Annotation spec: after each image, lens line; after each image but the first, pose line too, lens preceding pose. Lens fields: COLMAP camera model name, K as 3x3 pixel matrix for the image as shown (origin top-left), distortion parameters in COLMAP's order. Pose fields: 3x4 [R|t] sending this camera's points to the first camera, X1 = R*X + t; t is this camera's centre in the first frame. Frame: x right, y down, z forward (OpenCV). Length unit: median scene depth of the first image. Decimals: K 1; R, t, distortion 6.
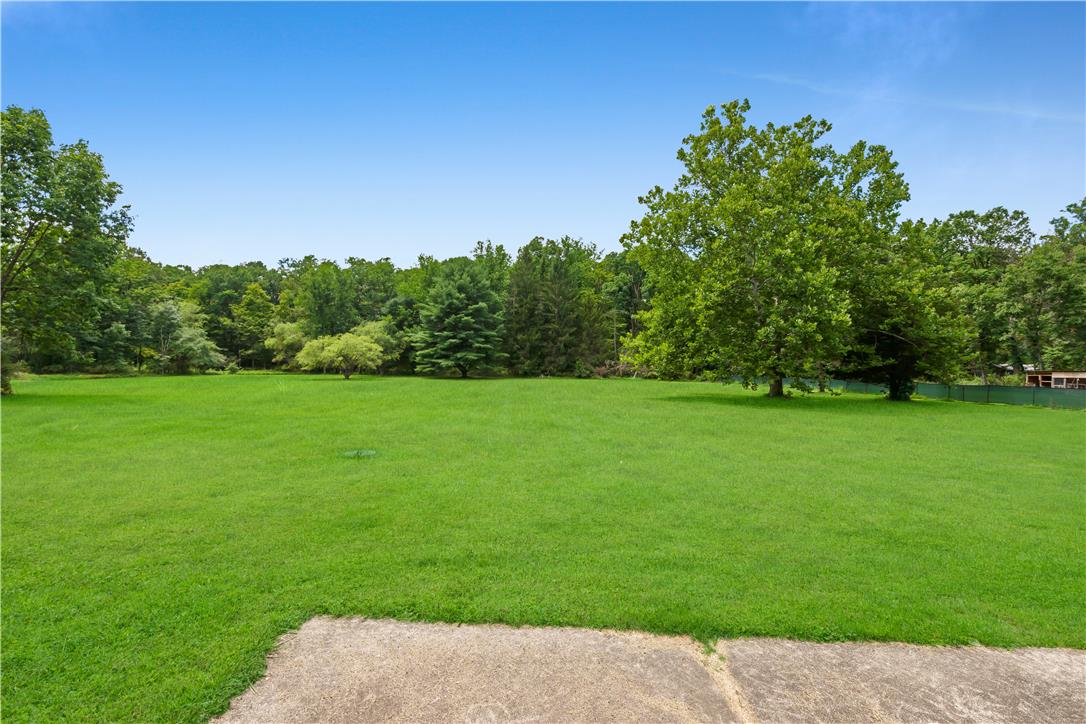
lens RADIAL K [[459.3, 0, 543.5], [0, 459.3, 368.1], [0, 0, 1]] dist [0.005116, 0.000123]
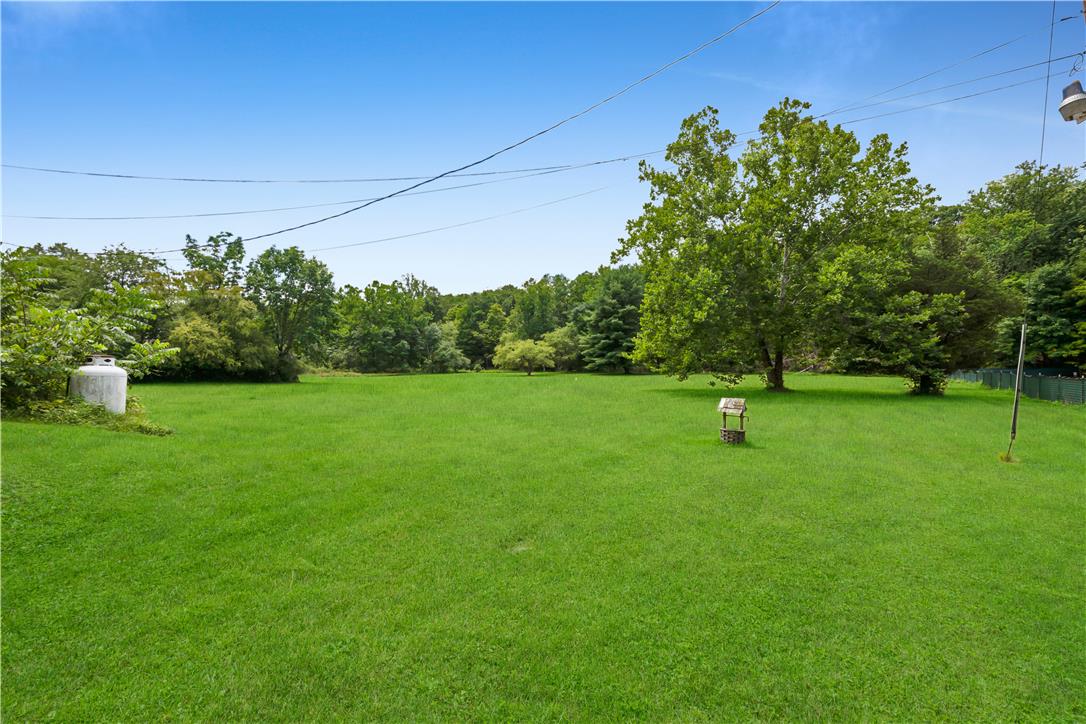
lens RADIAL K [[459.3, 0, 541.5], [0, 459.3, 361.4], [0, 0, 1]] dist [0.005116, 0.000123]
pose [[0.834852, -0.022468, -0.550015, 0.288514], [0.018202, 0.999747, -0.013212, 0.002432], [0.550173, 0.001018, 0.835050, -0.043185]]
